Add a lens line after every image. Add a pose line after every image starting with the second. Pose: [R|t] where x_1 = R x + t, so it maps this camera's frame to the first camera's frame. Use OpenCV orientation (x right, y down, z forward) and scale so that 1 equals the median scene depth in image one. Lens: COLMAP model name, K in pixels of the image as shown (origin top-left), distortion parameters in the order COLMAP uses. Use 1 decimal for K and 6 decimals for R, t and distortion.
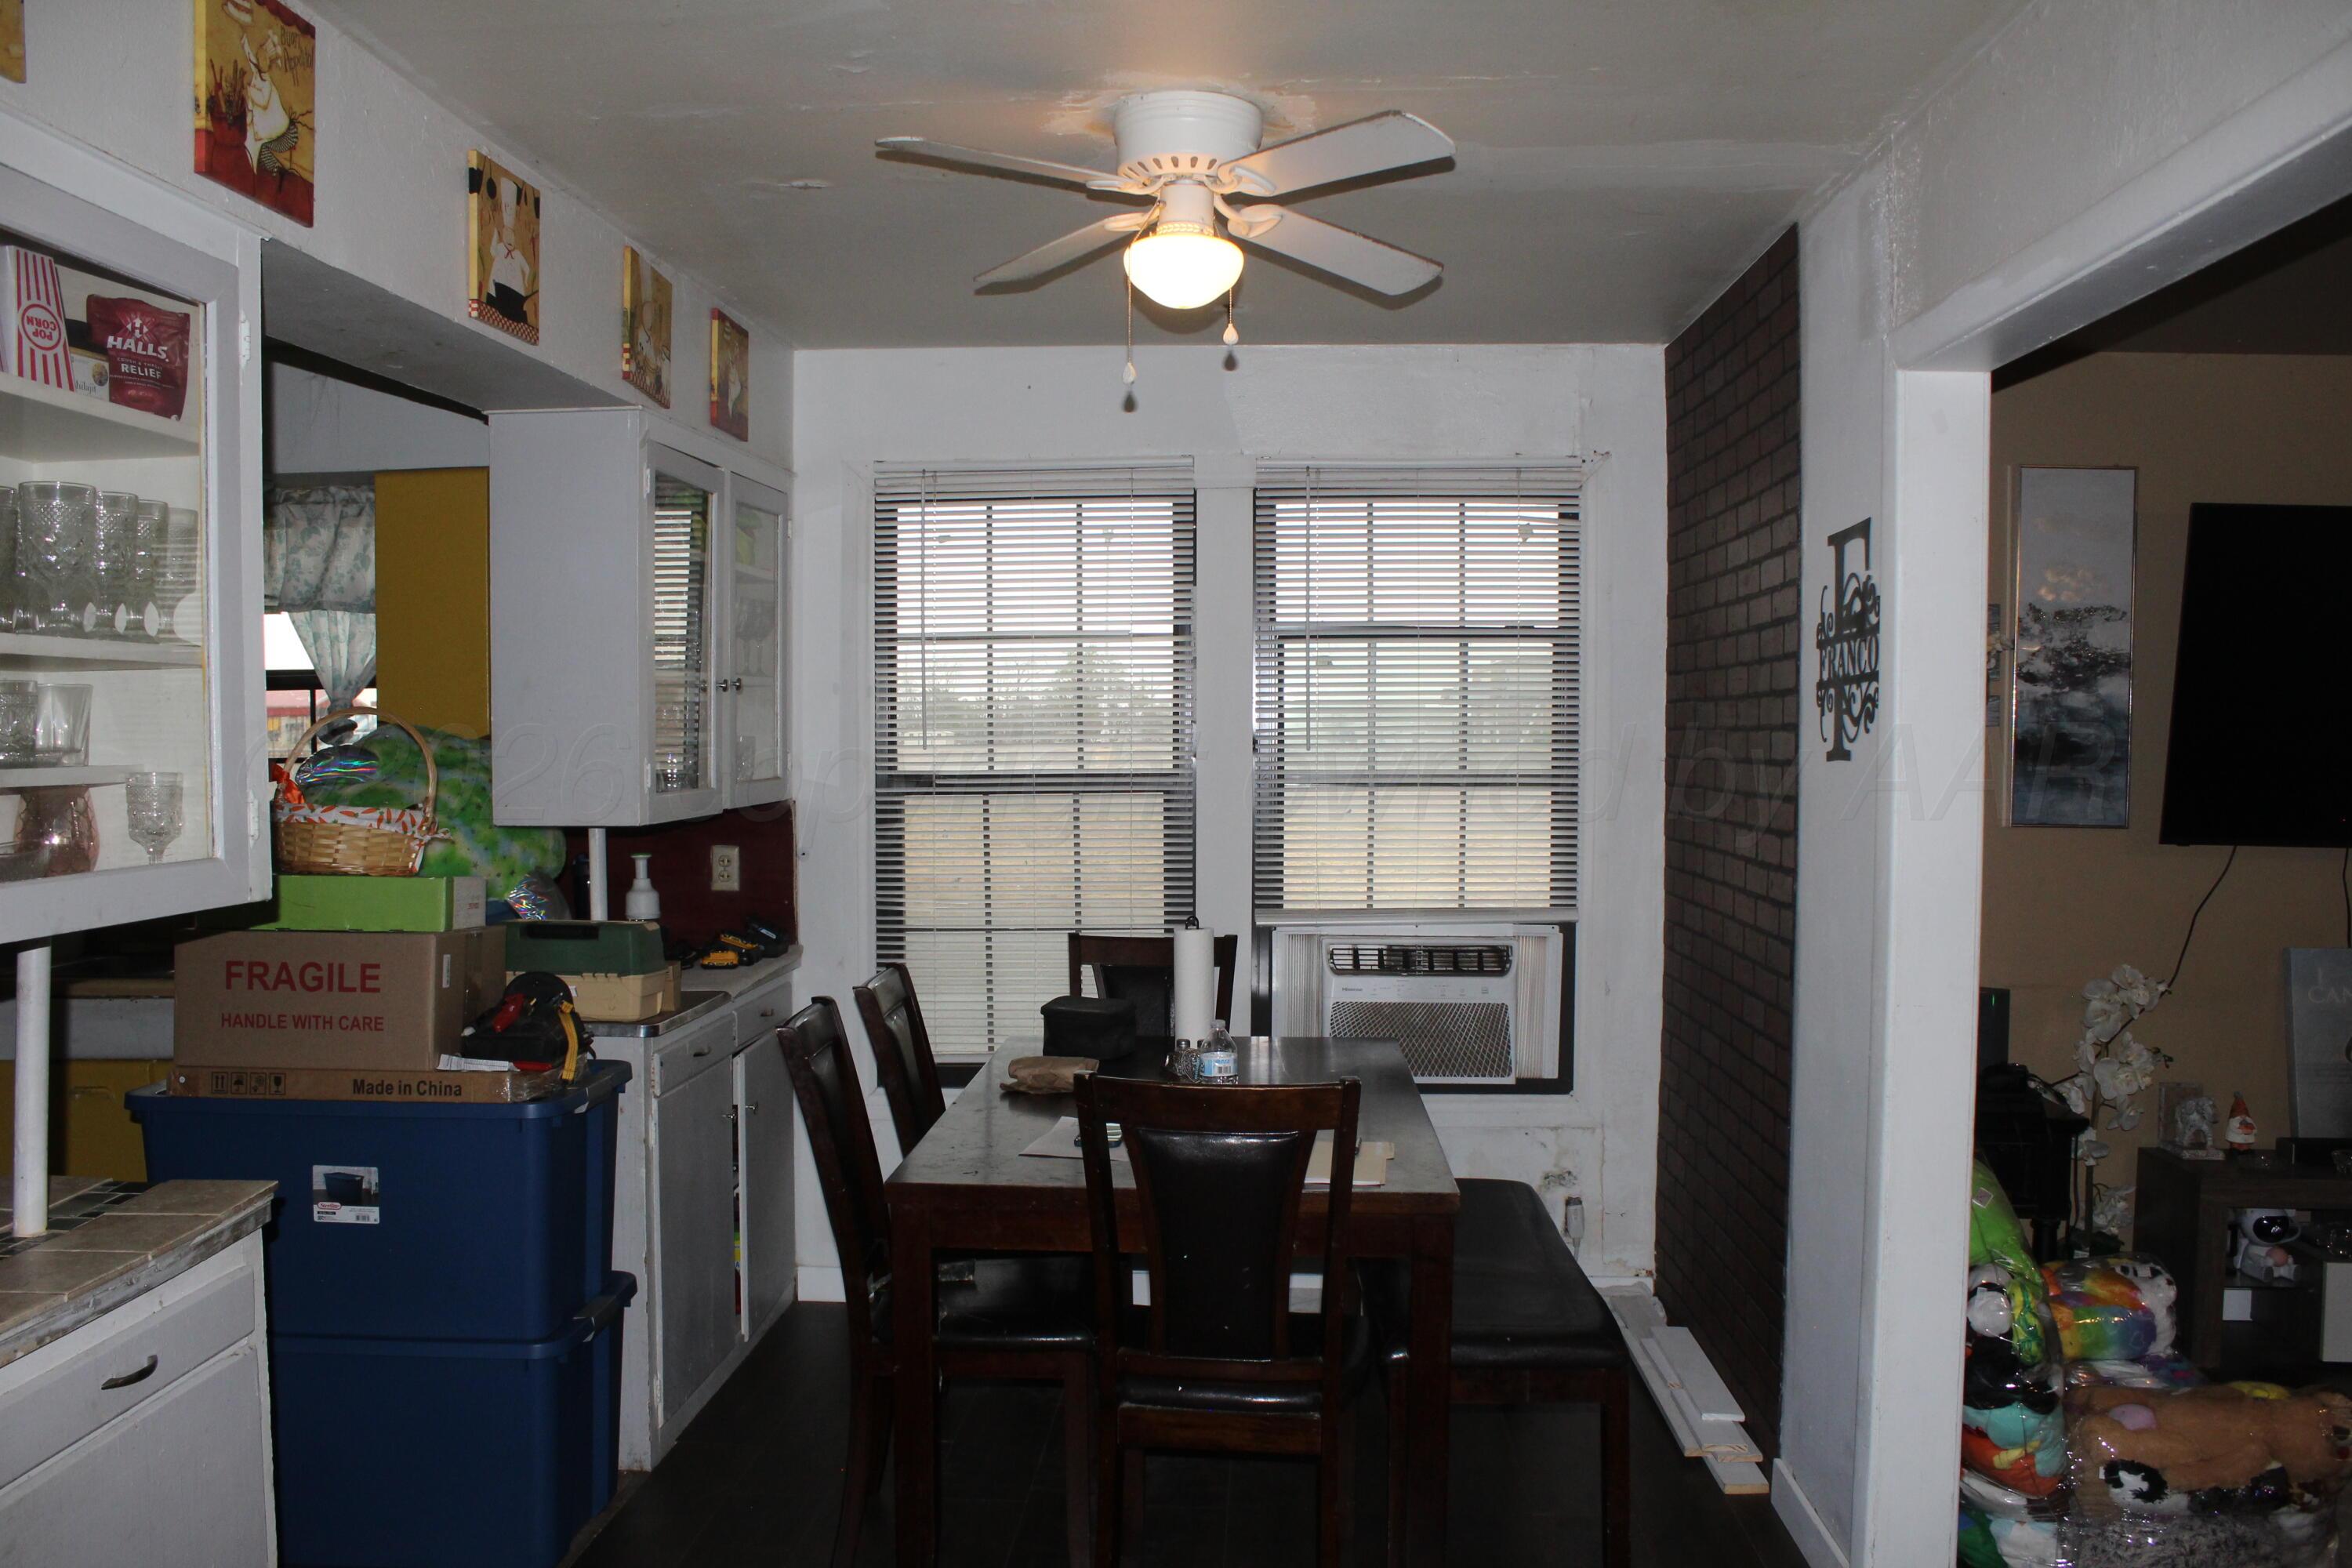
lens RADIAL K [[2004.1, 0, 1168.9], [0, 2004.1, 801.3], [0, 0, 1]] dist [-0.172737, 0.156751]
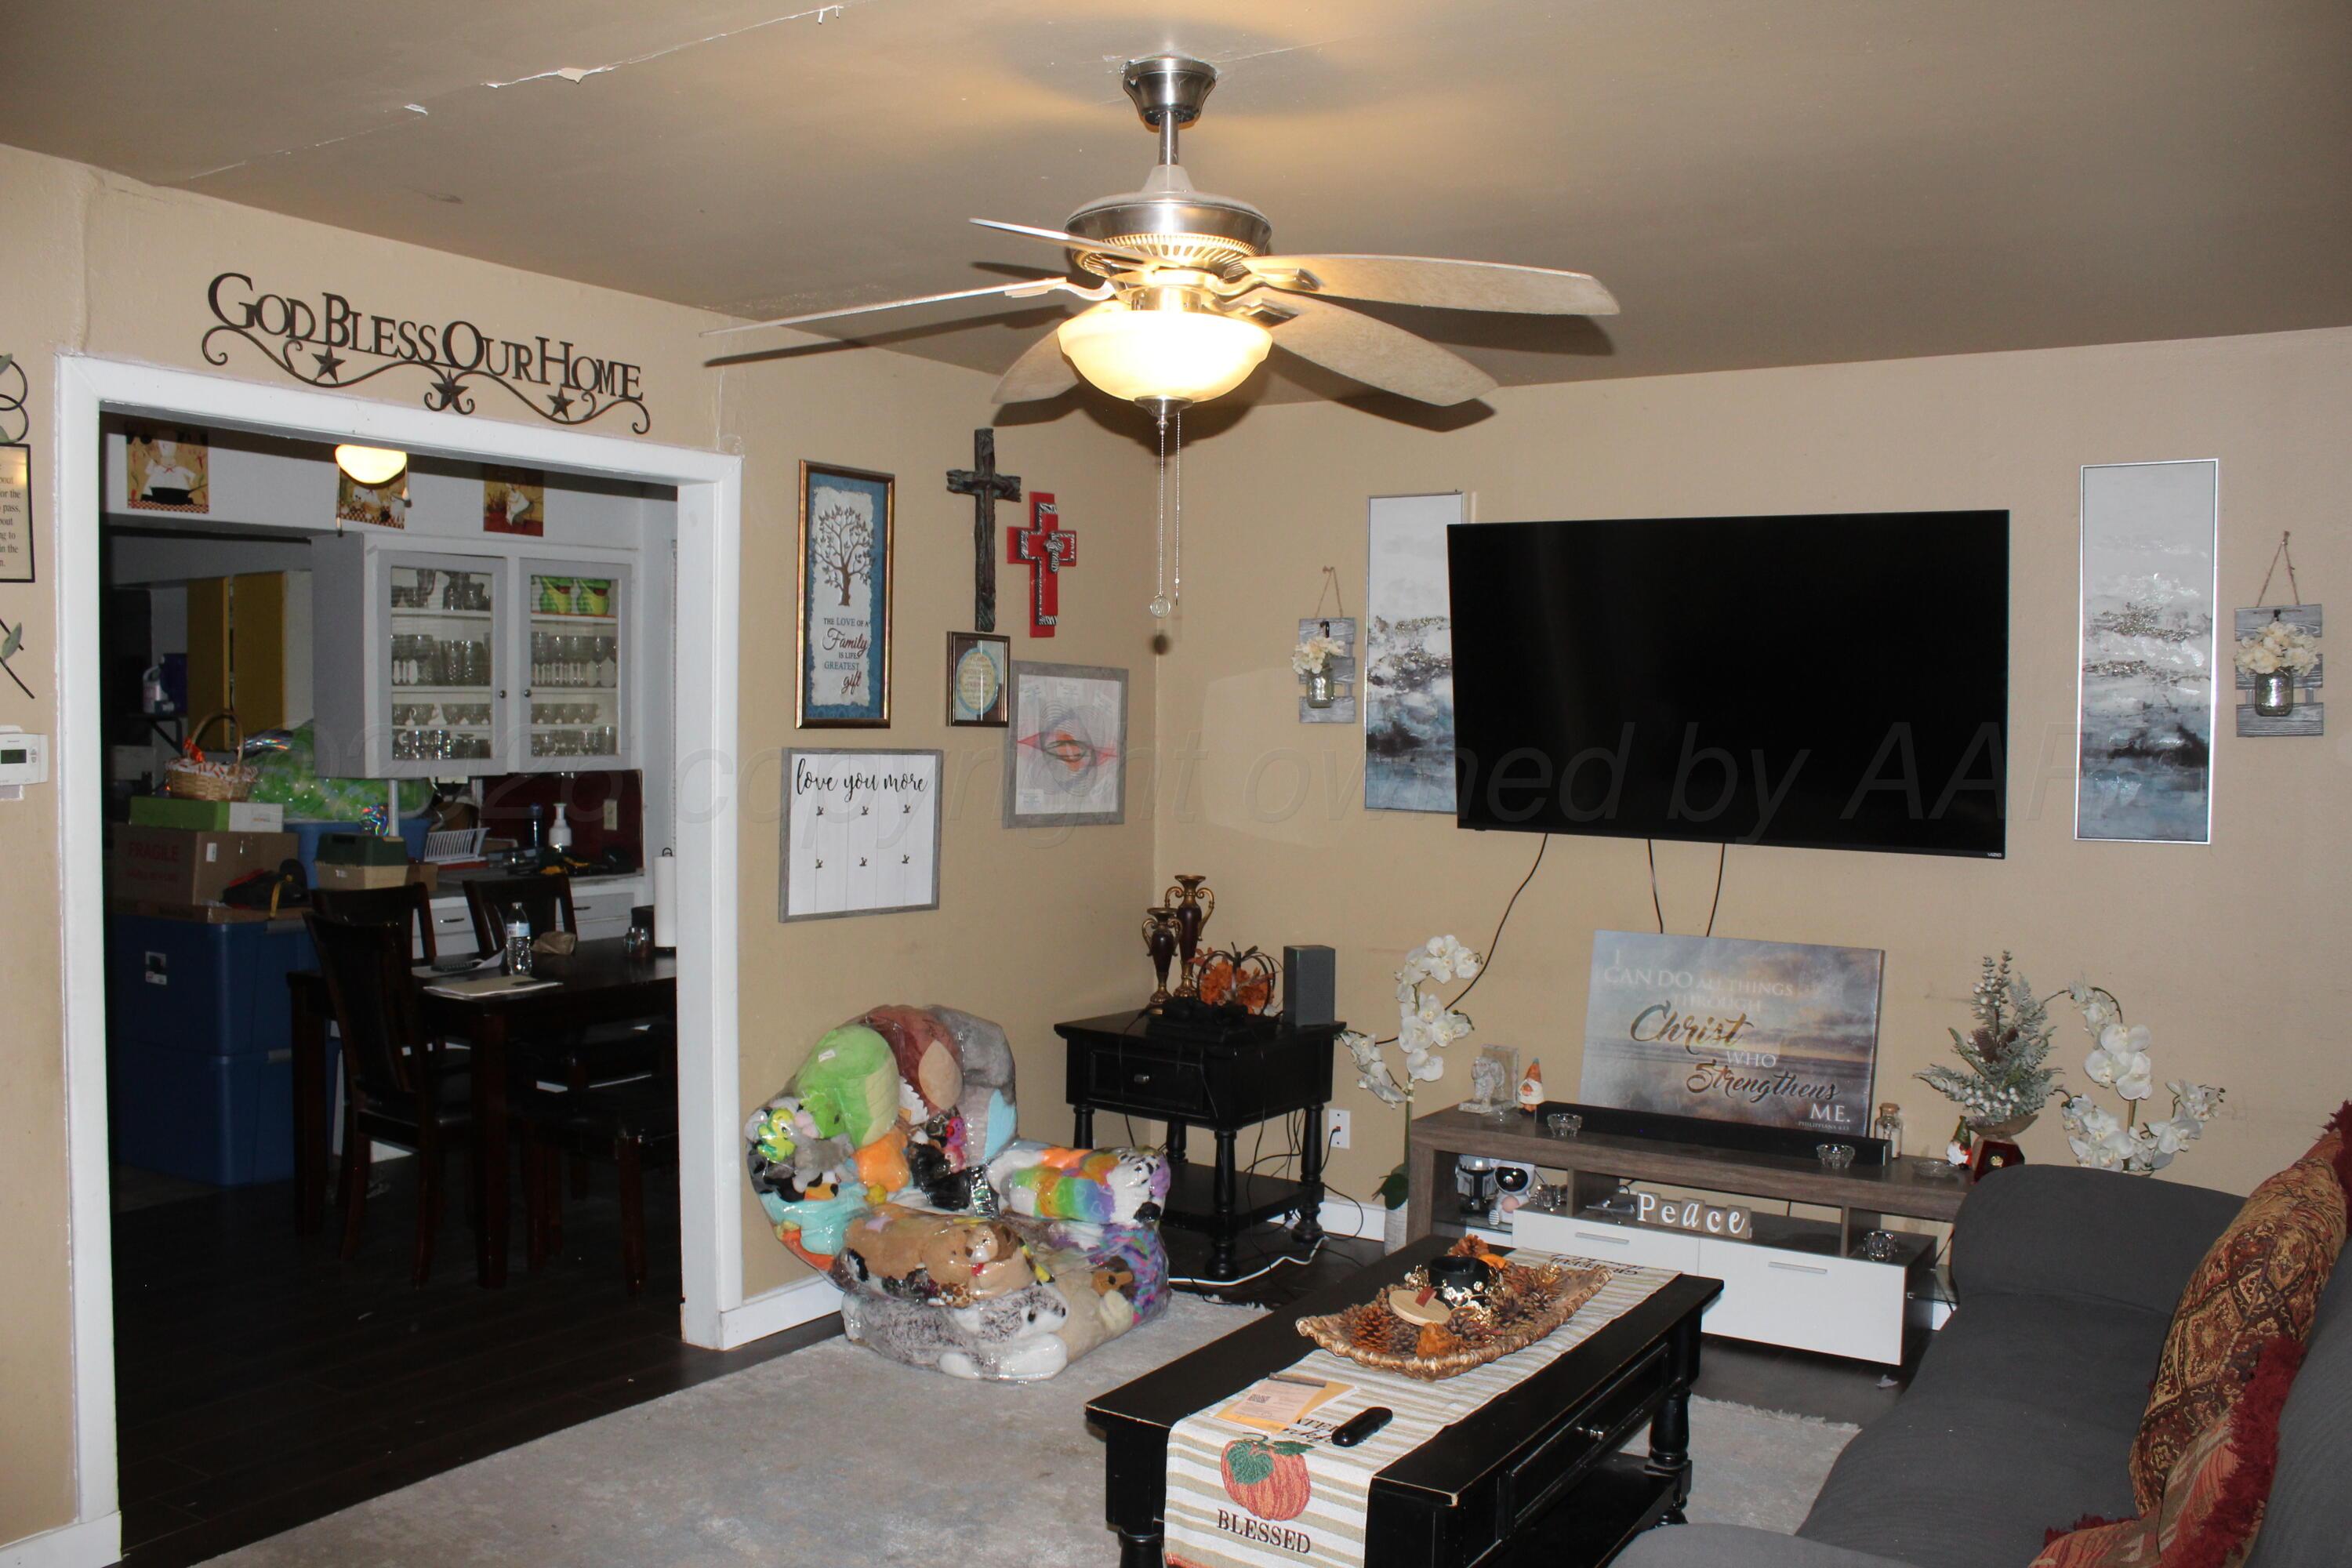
lens RADIAL K [[2004.1, 0, 1168.9], [0, 2004.1, 801.3], [0, 0, 1]] dist [-0.172737, 0.156751]
pose [[0.861219, 0.025176, -0.507611, 0.938181], [-0.025038, 0.999661, 0.007100, 0.002424], [0.507617, 0.006595, 0.861557, -0.078938]]
